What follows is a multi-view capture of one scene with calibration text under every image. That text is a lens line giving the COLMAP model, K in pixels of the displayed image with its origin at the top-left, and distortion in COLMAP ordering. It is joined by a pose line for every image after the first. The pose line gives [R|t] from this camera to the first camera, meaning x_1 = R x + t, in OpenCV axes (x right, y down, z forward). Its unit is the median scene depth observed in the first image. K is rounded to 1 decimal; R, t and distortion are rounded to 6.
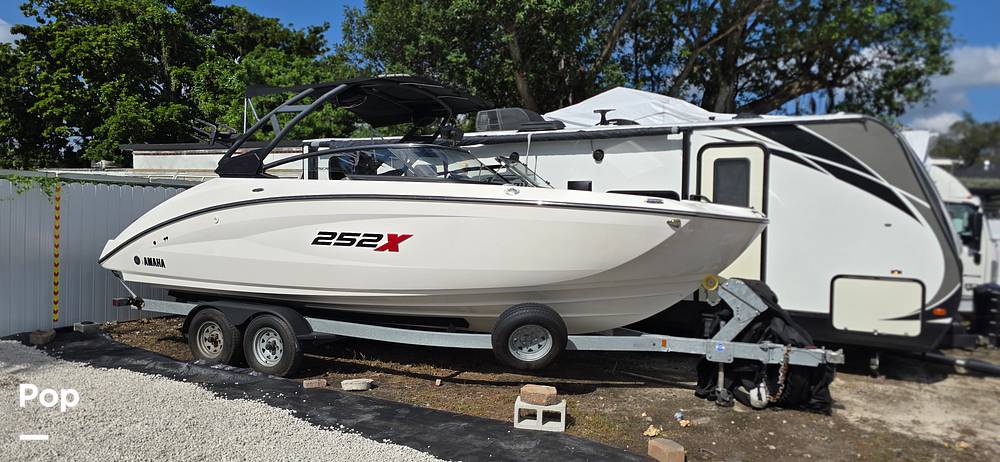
lens RADIAL K [[670.9, 0, 509.1], [0, 670.9, 233.1], [0, 0, 1]] dist [0.055472, -0.046176]
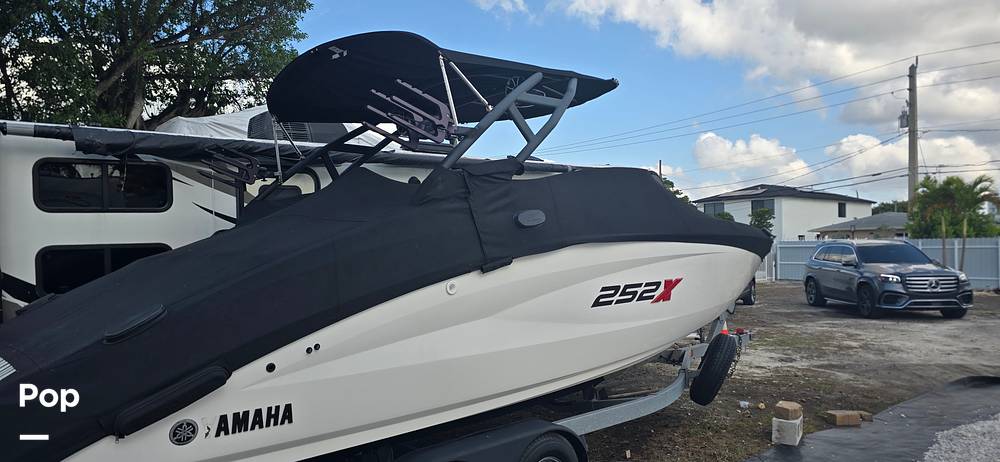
lens RADIAL K [[670.9, 0, 500.0], [0, 670.9, 236.7], [0, 0, 1]] dist [0.055472, -0.046176]
pose [[0.378143, -0.026866, 0.925357, -0.909920], [0.062341, 0.998049, 0.003501, -0.059921], [-0.923646, 0.056364, 0.379080, 0.789242]]
